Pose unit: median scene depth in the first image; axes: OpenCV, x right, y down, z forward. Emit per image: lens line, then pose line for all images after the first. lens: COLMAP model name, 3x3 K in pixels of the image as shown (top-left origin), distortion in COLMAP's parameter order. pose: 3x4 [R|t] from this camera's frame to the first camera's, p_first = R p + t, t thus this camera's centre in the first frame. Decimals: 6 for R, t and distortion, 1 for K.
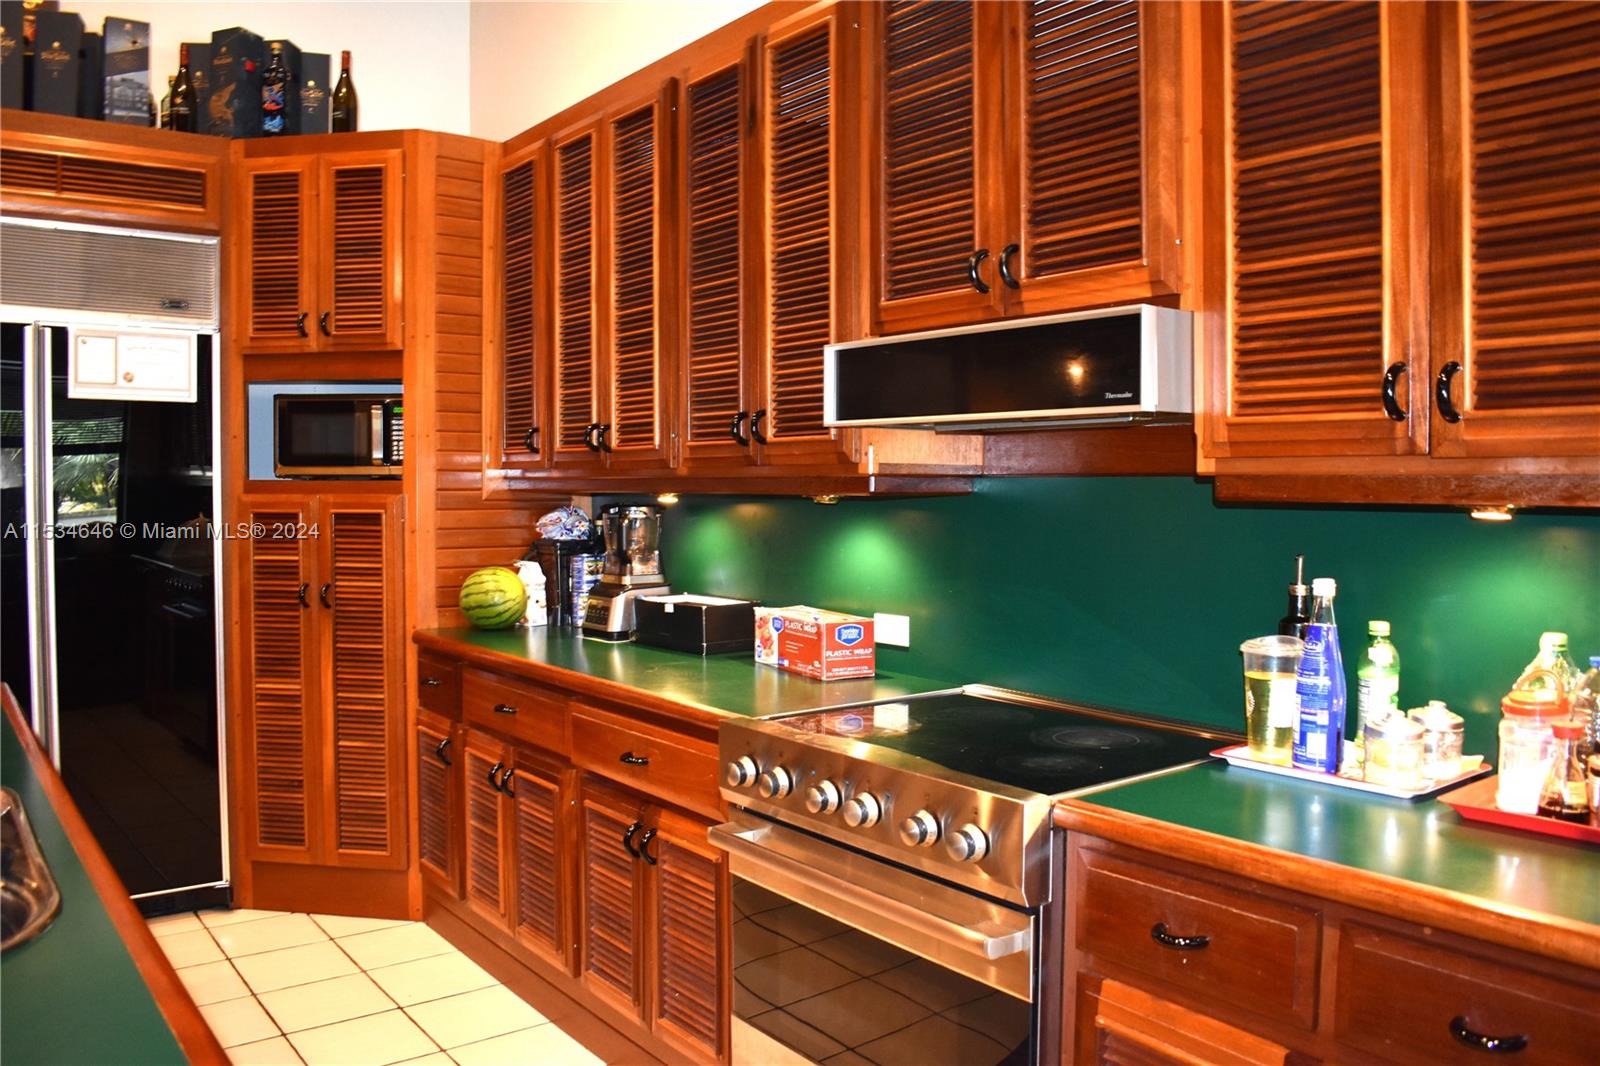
lens RADIAL K [[1251.7, 0, 801.2], [0, 1251.7, 537.1], [0, 0, 1]] dist [-0.095861, 0.016421]
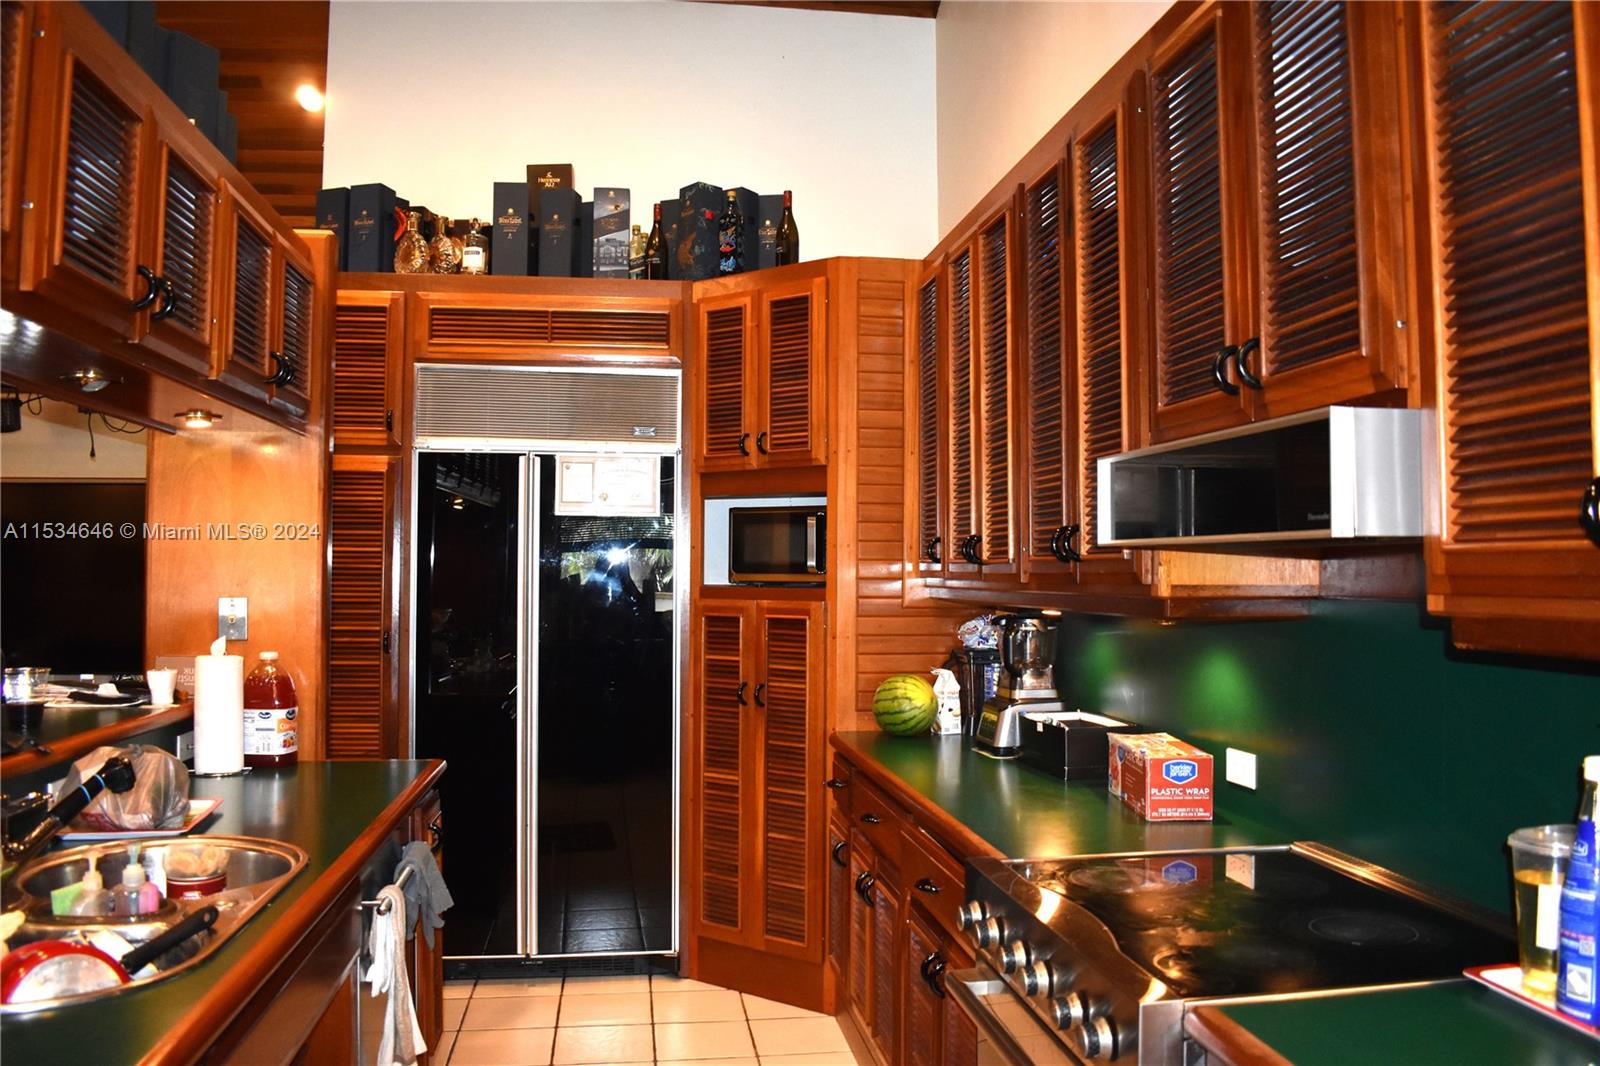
lens RADIAL K [[1251.7, 0, 801.2], [0, 1251.7, 537.1], [0, 0, 1]] dist [-0.095861, 0.016421]
pose [[0.873222, -0.012381, -0.487165, 0.178028], [-0.021518, 0.997723, -0.063925, -0.020787], [0.486847, 0.066304, 0.870967, 0.062361]]
